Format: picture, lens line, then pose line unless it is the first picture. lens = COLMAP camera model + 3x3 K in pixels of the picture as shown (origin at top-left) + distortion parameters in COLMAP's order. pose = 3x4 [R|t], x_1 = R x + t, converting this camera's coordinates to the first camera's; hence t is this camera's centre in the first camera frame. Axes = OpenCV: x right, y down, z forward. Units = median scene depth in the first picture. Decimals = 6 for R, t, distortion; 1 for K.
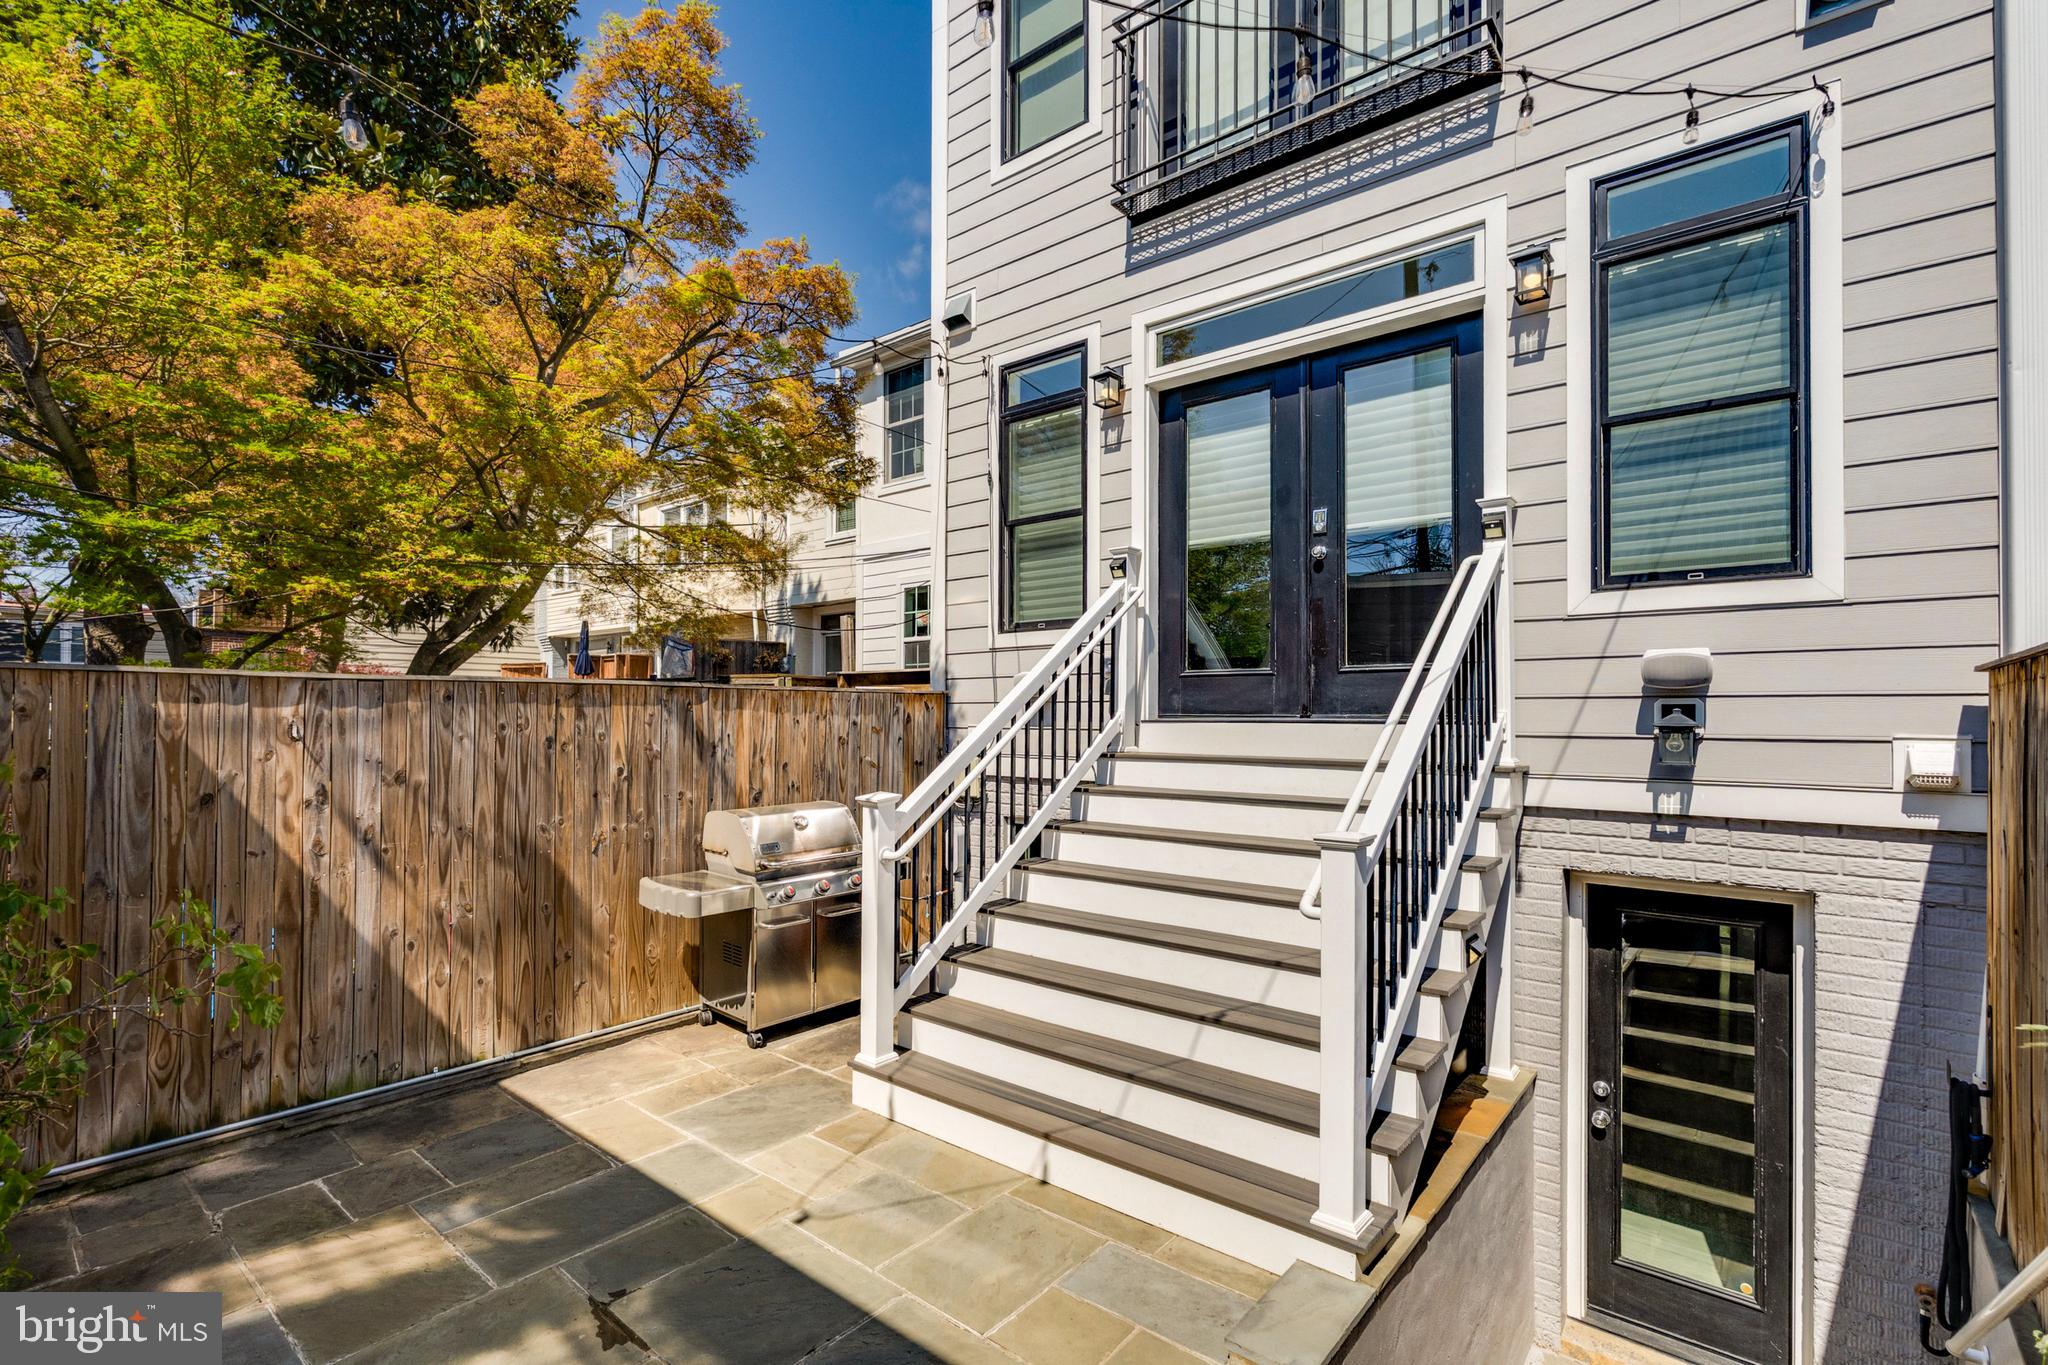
lens RADIAL K [[906.3, 0, 1017.4], [0, 906.3, 687.9], [0, 0, 1]] dist [0.001531, -0.000256]
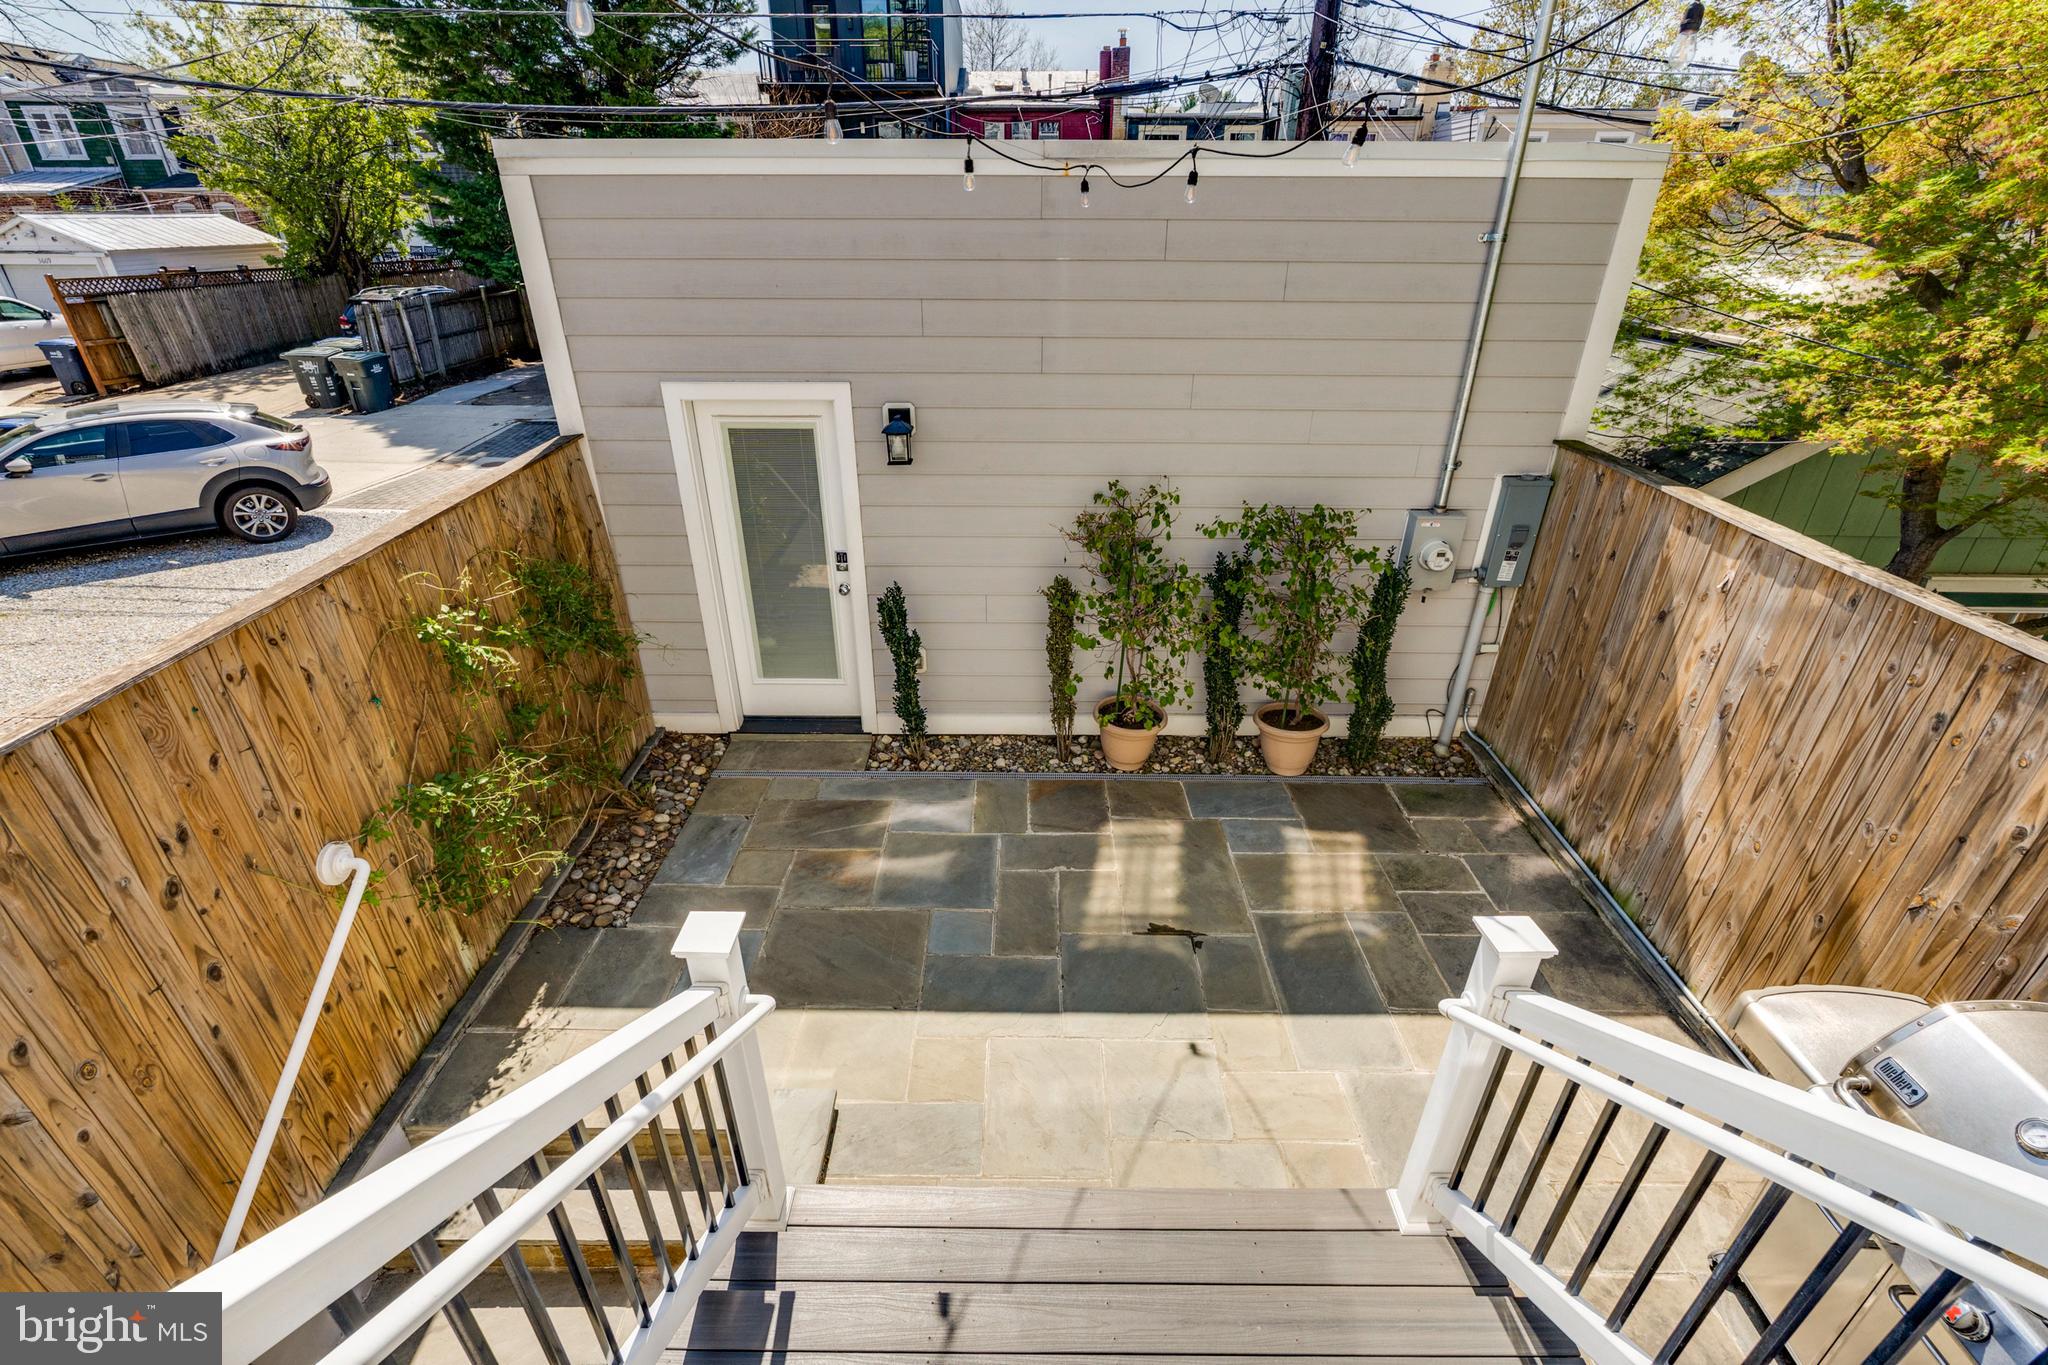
lens RADIAL K [[906.3, 0, 1017.4], [0, 906.3, 687.9], [0, 0, 1]] dist [0.001531, -0.000256]
pose [[-0.774388, 0.285852, -0.564457, 0.358923], [0.004759, 0.894731, 0.446580, -0.271816], [0.632693, 0.343139, -0.694229, 1.146209]]
